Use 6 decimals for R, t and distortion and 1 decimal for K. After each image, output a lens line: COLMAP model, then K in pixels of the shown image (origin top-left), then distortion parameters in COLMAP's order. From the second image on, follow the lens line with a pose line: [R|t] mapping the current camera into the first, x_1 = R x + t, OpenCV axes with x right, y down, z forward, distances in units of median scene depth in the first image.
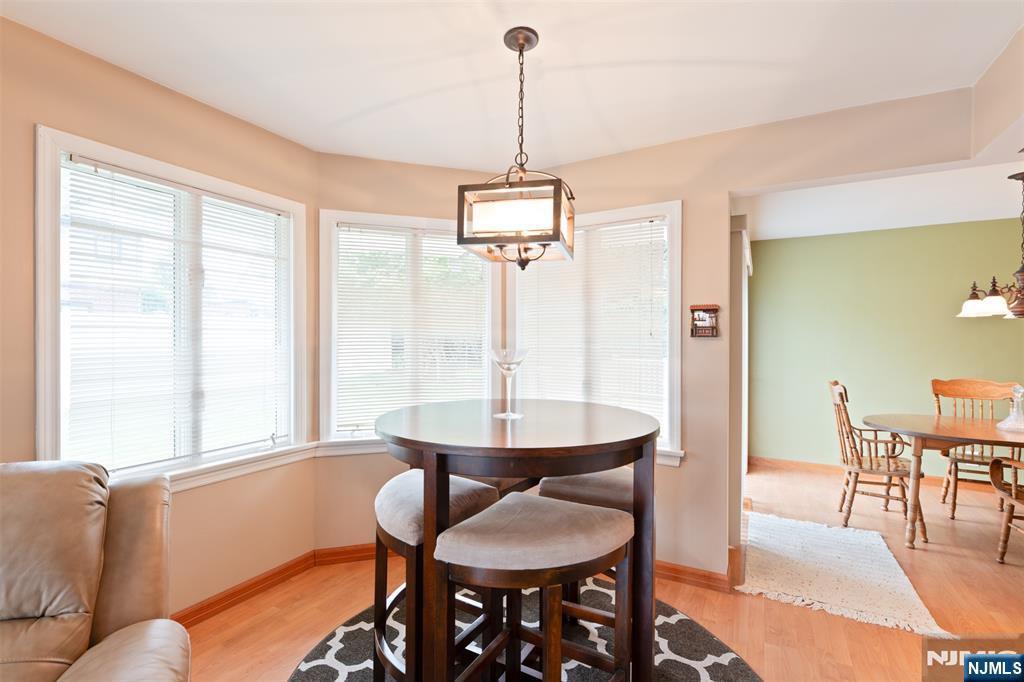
lens RADIAL K [[459.7, 0, 512.6], [0, 459.7, 343.0], [0, 0, 1]] dist [0.004510, -0.004534]
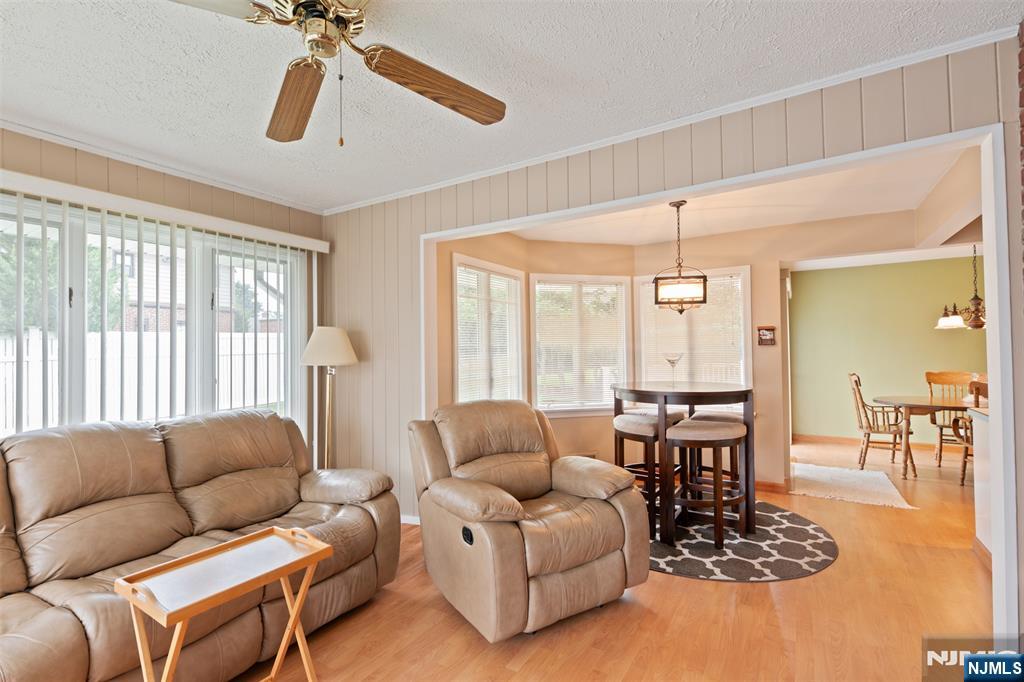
lens RADIAL K [[459.7, 0, 512.6], [0, 459.7, 343.0], [0, 0, 1]] dist [0.004510, -0.004534]
pose [[0.998184, -0.015963, -0.058084, -0.345287], [0.014779, 0.999675, -0.020755, 0.001249], [0.058396, 0.019859, 0.998096, -0.619105]]
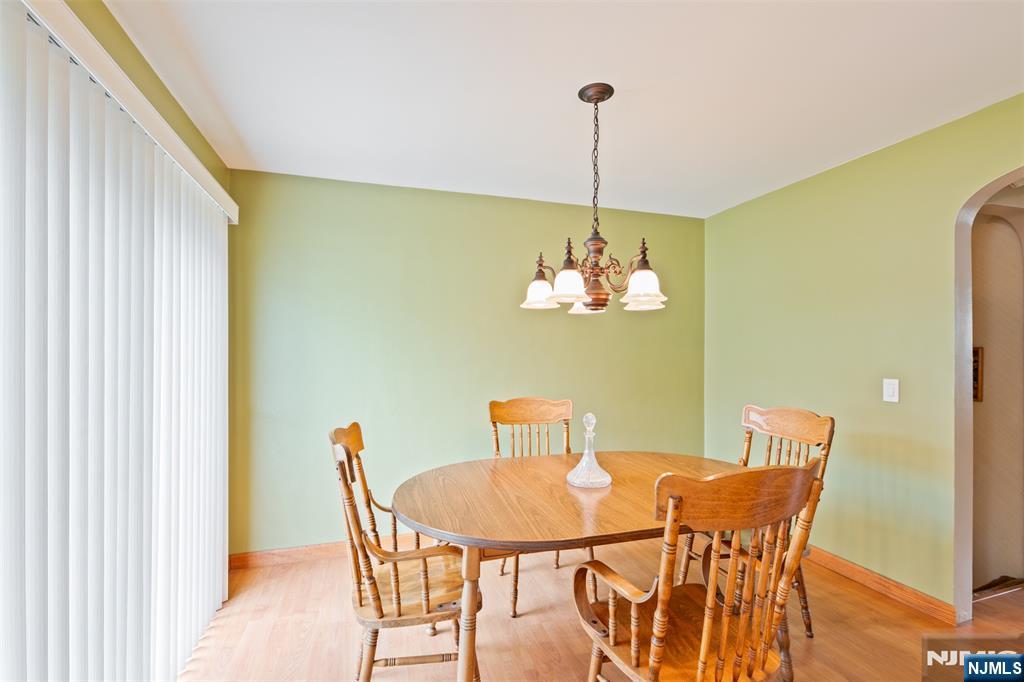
lens RADIAL K [[459.7, 0, 512.6], [0, 459.7, 343.0], [0, 0, 1]] dist [0.004510, -0.004534]
pose [[0.694469, 0.008990, 0.719466, 0.548812], [0.004235, 0.999854, -0.016581, 0.002199], [-0.719510, 0.014562, 0.694330, 0.619363]]
